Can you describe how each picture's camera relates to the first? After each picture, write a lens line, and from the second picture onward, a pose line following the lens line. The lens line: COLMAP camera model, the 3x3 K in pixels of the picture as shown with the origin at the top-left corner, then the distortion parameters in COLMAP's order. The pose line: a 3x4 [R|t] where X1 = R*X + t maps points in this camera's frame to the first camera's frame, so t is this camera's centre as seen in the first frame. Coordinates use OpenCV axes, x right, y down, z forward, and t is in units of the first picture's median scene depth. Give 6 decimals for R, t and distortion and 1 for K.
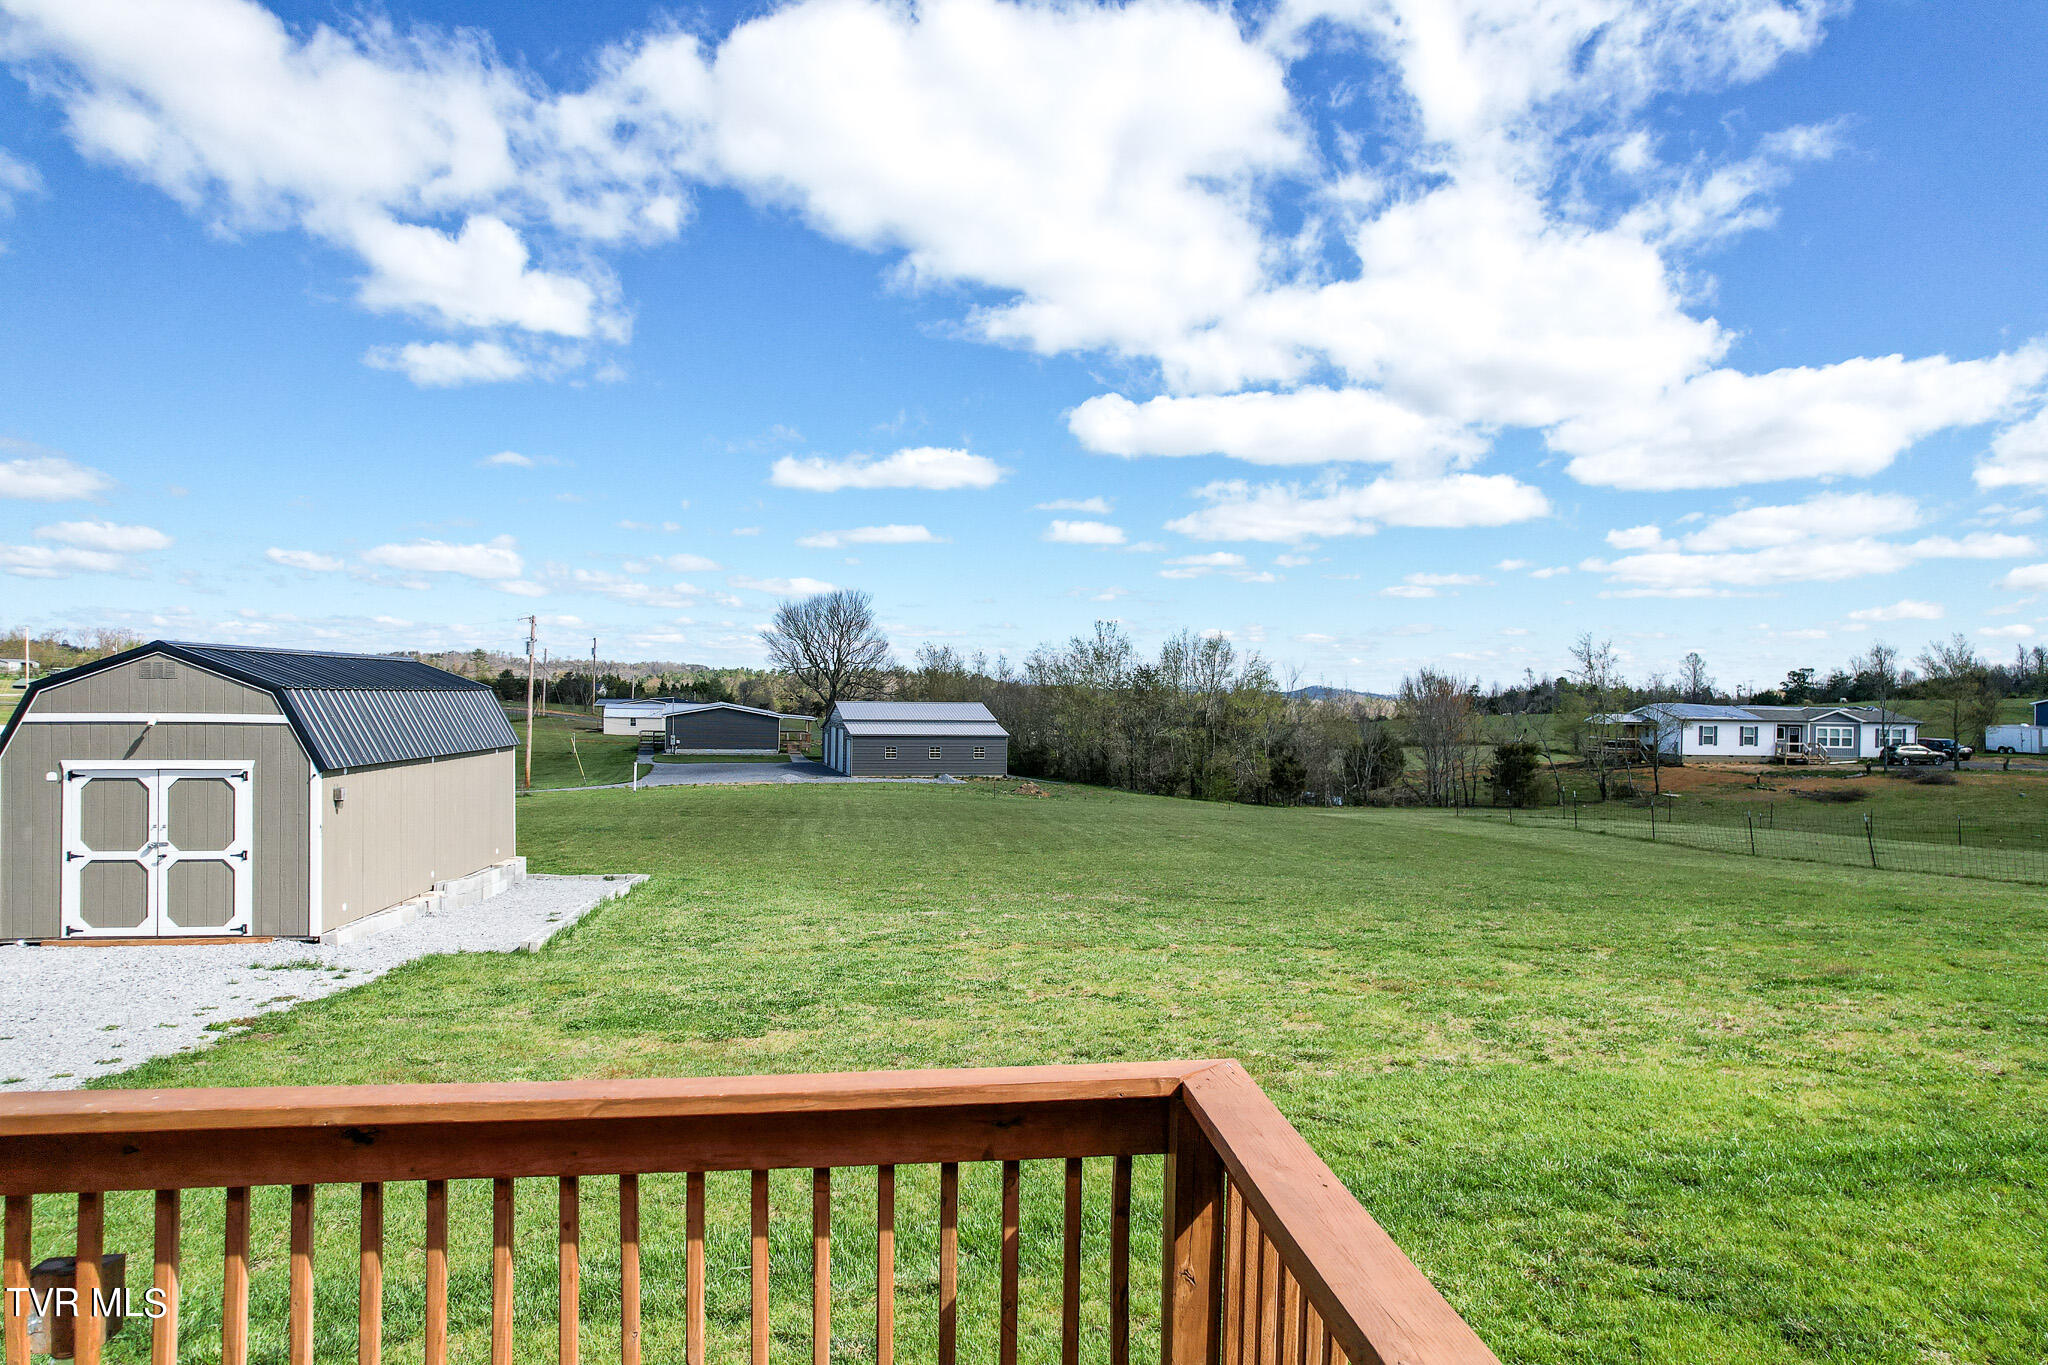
lens RADIAL K [[1312.1, 0, 1031.7], [0, 1312.1, 700.3], [0, 0, 1]] dist [-0.078080, 0.074210]
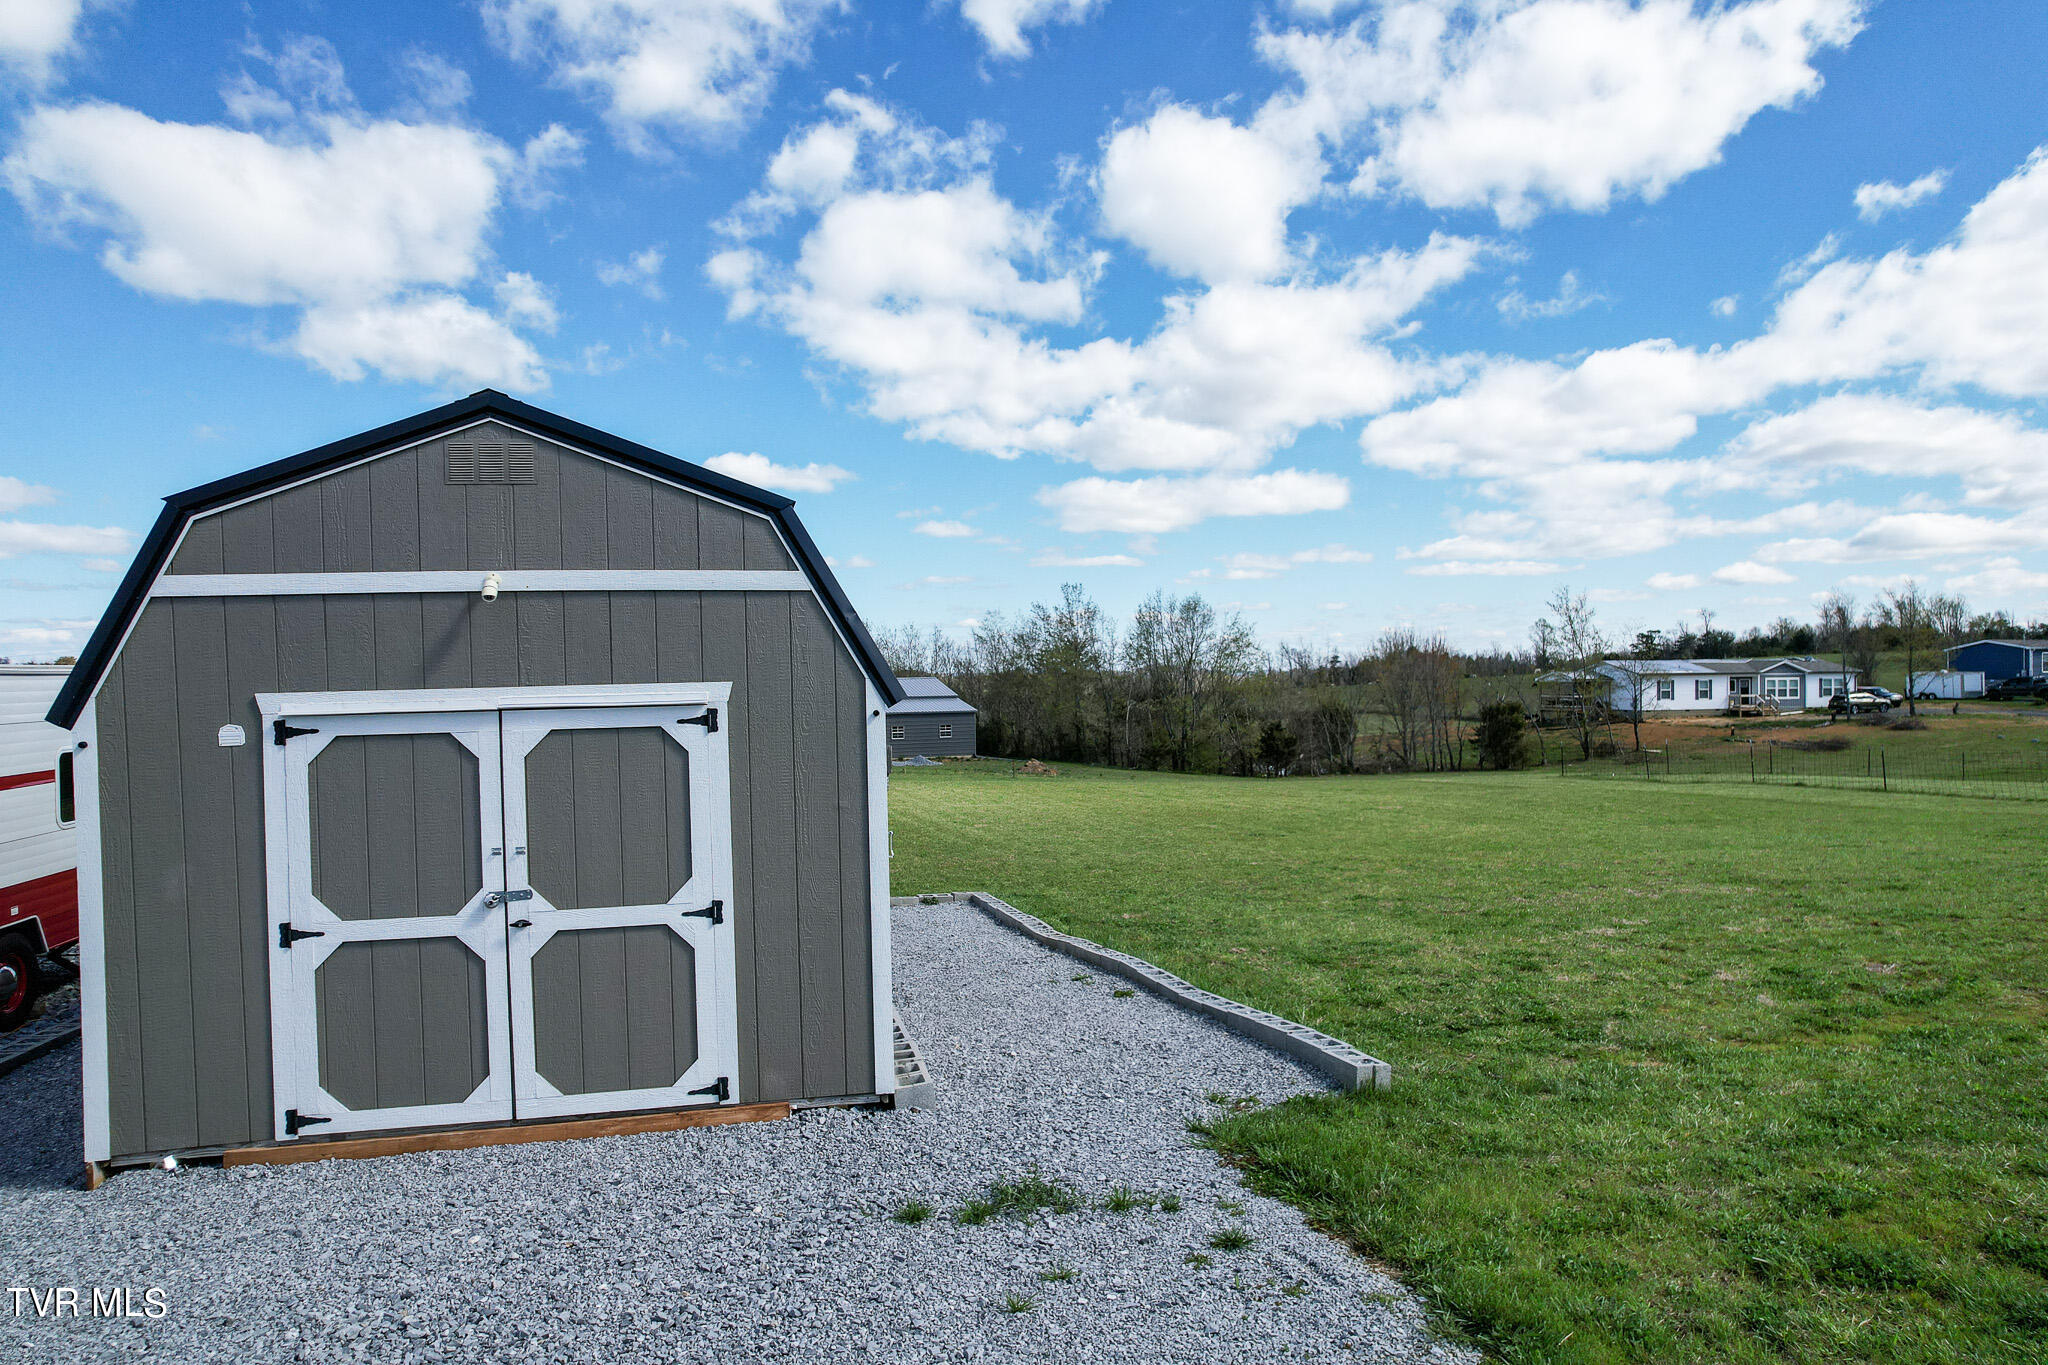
lens RADIAL K [[1312.1, 0, 1031.7], [0, 1312.1, 700.3], [0, 0, 1]] dist [-0.078080, 0.074210]
pose [[0.992823, -0.031796, 0.115287, -0.082871], [0.030376, 0.999440, 0.014054, 0.007376], [-0.115669, -0.010451, 0.993233, 0.085253]]
